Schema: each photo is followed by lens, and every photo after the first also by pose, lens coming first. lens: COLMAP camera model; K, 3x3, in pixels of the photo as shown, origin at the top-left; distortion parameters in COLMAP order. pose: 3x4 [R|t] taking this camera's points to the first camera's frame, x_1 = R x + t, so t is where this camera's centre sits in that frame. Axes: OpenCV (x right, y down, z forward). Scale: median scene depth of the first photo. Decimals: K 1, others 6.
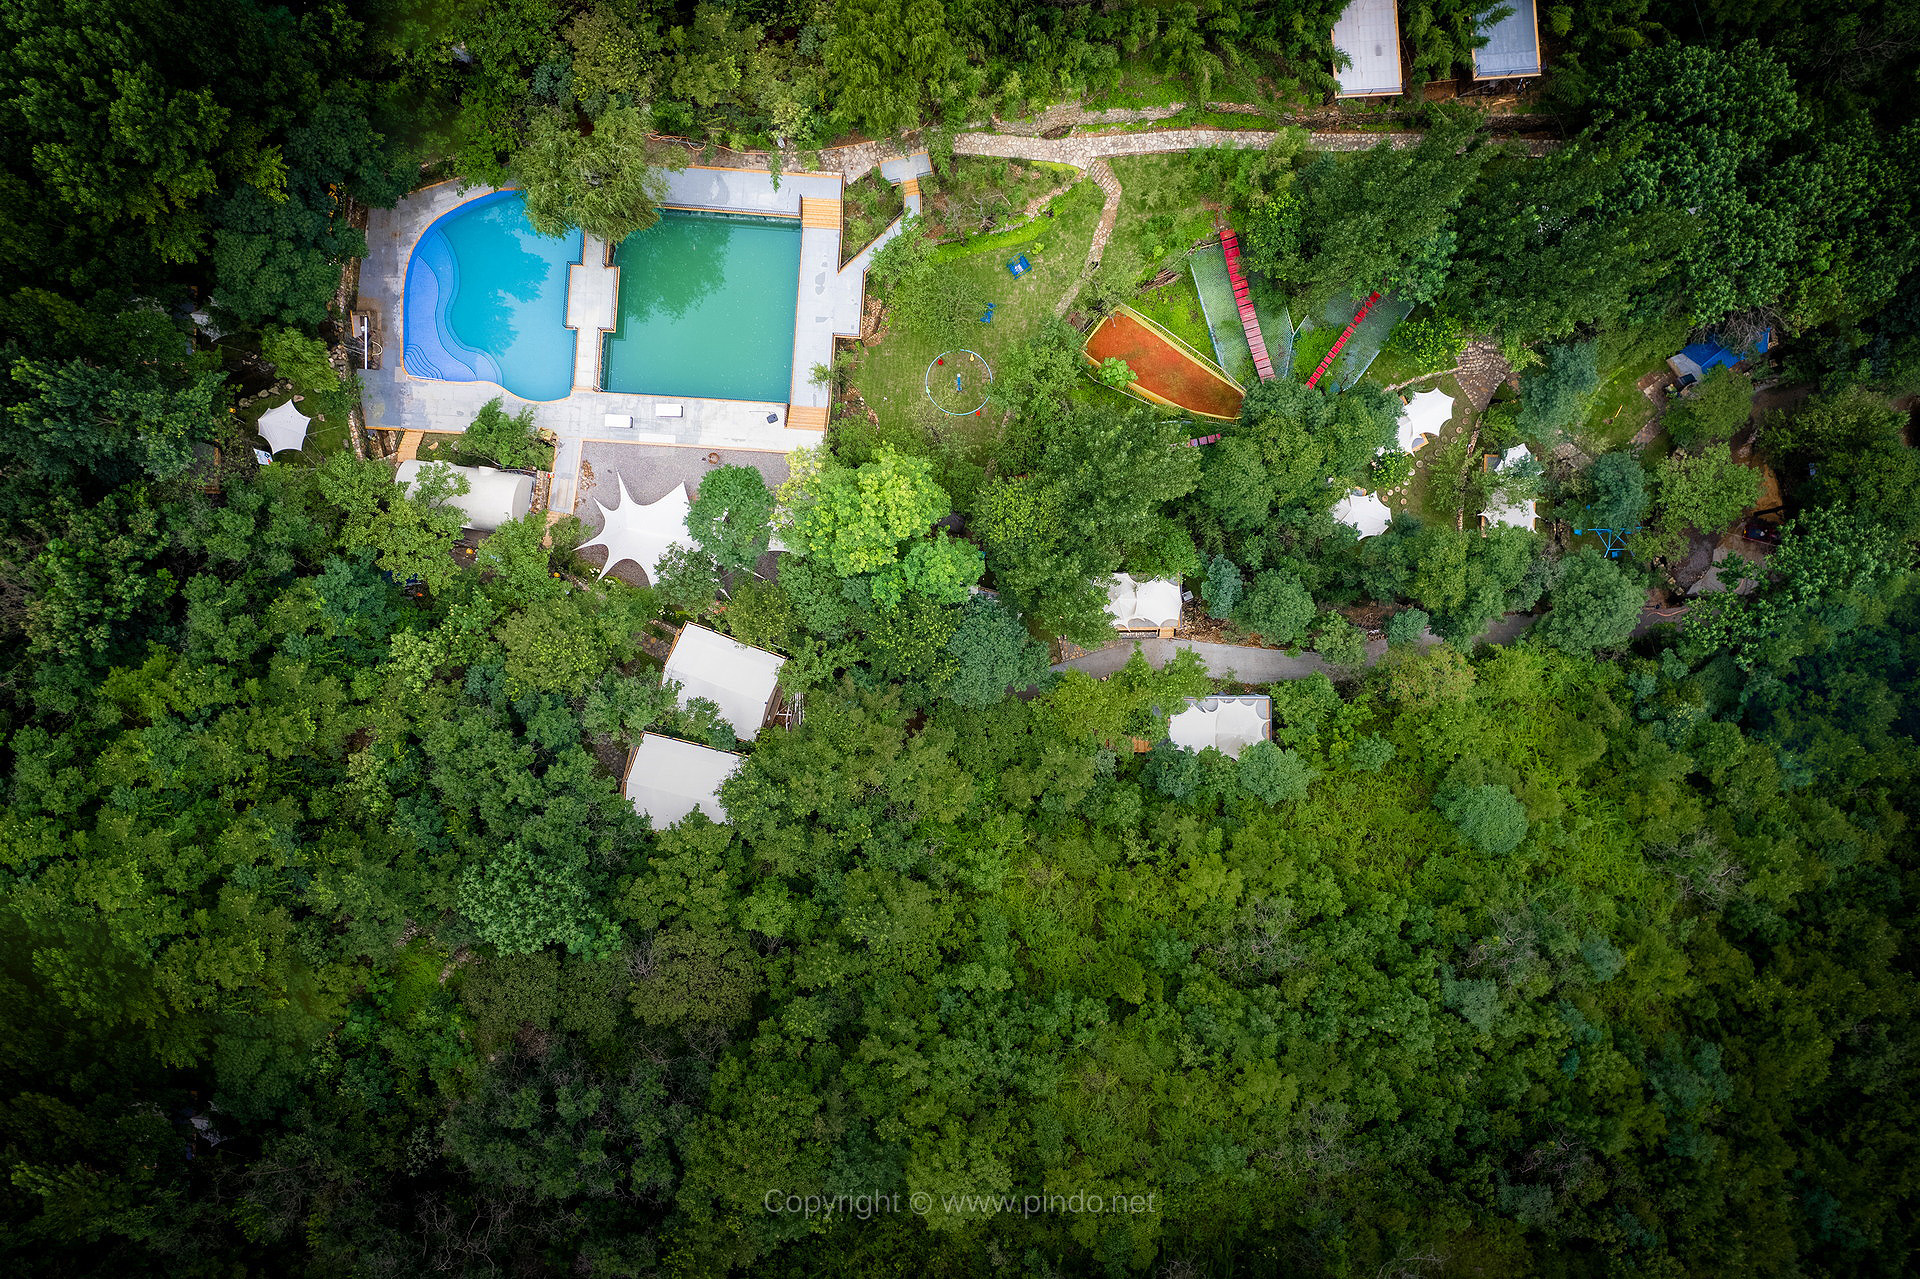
lens RADIAL K [[1245.4, 0, 960.0], [0, 1245.4, 639.5], [0, 0, 1]] dist [-0.002035, -0.000494]
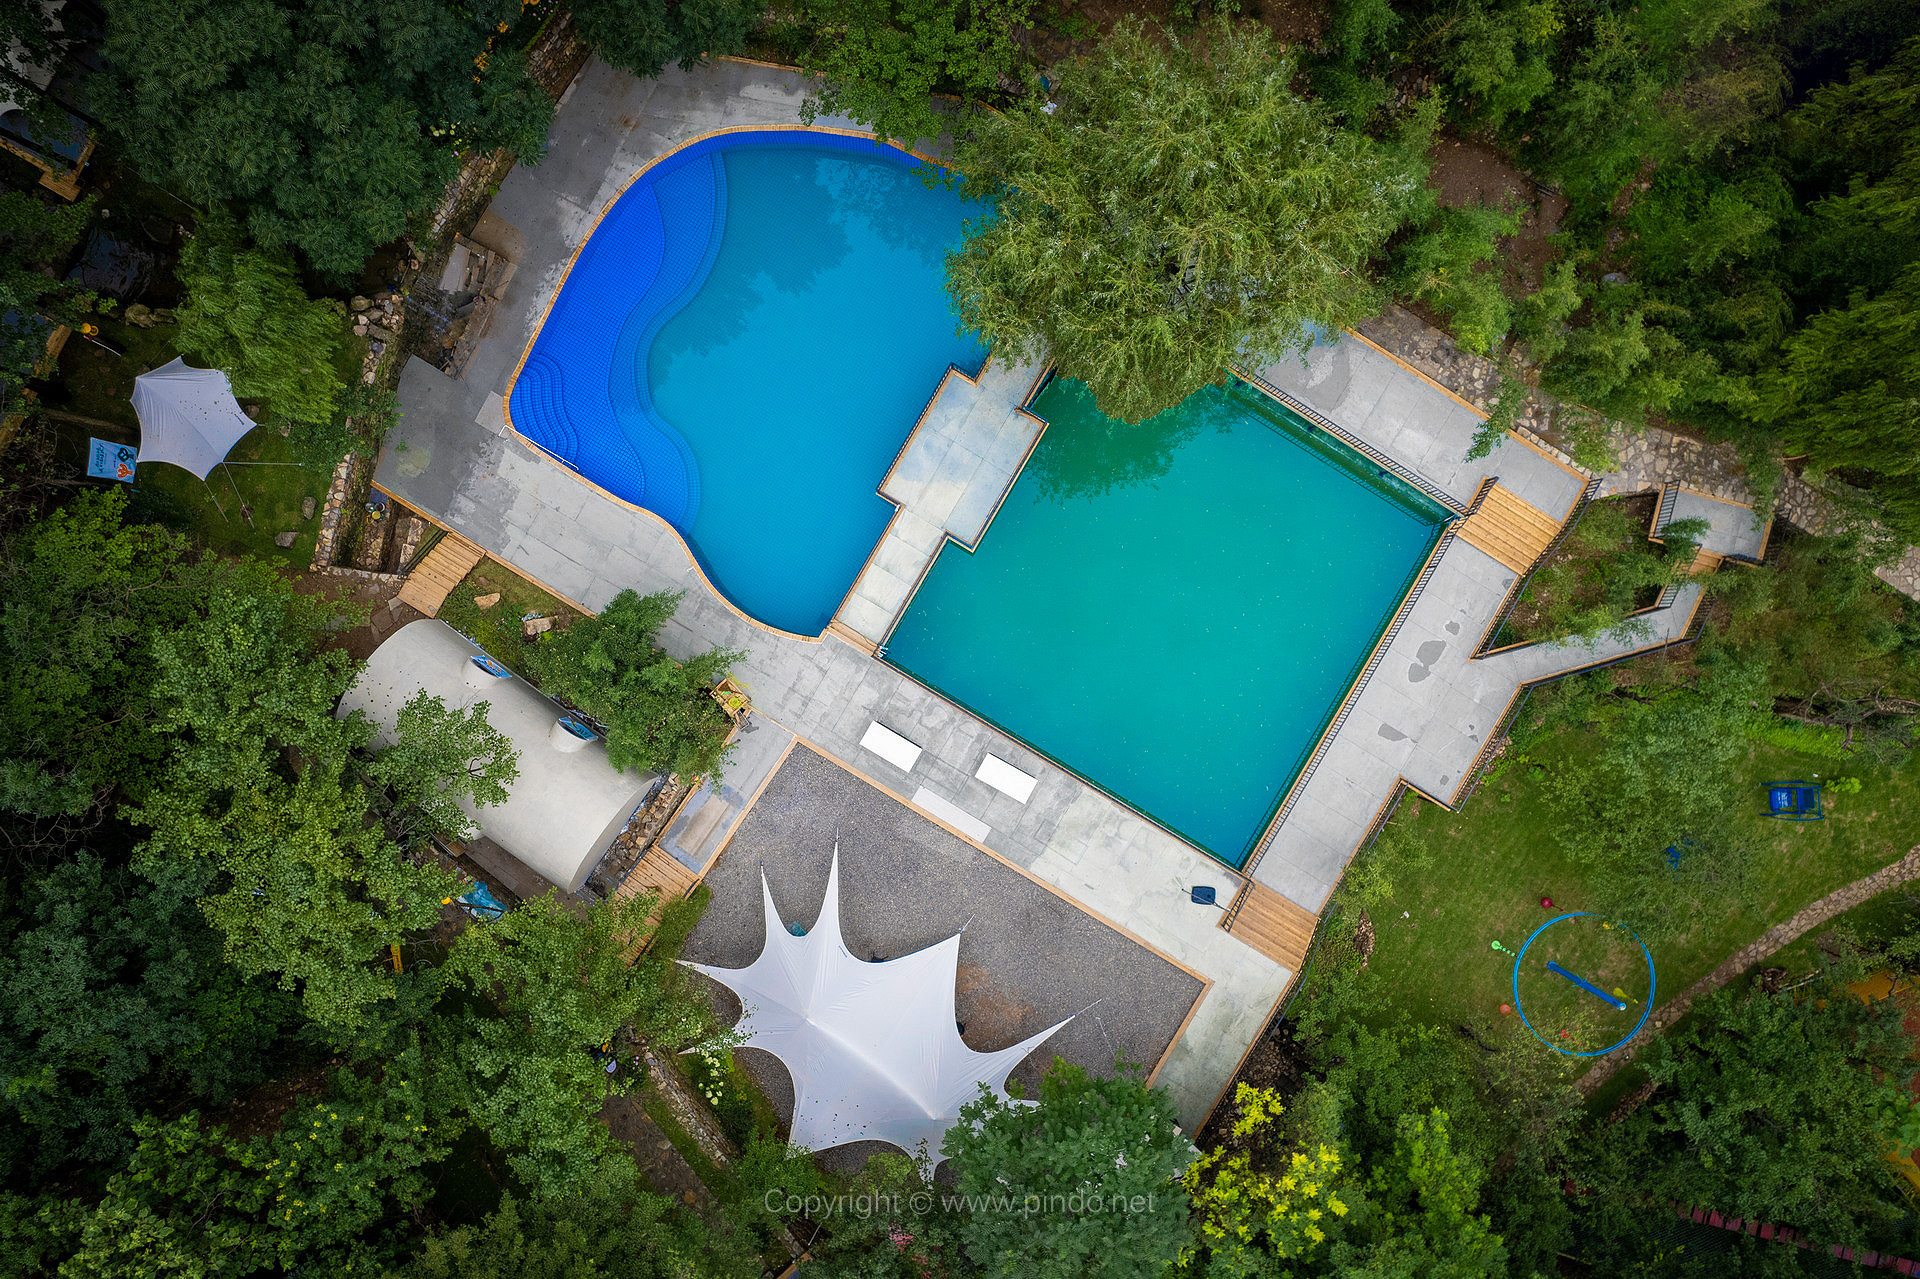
lens RADIAL K [[1183.5, 0, 954.6], [0, 1183.5, 644.1], [0, 0, 1]] dist [-0.003971, -0.000794]
pose [[0.890725, 0.453532, 0.030293, -0.282159], [-0.454289, 0.890475, 0.025993, -0.227146], [-0.015186, -0.036914, 0.999203, 0.580082]]
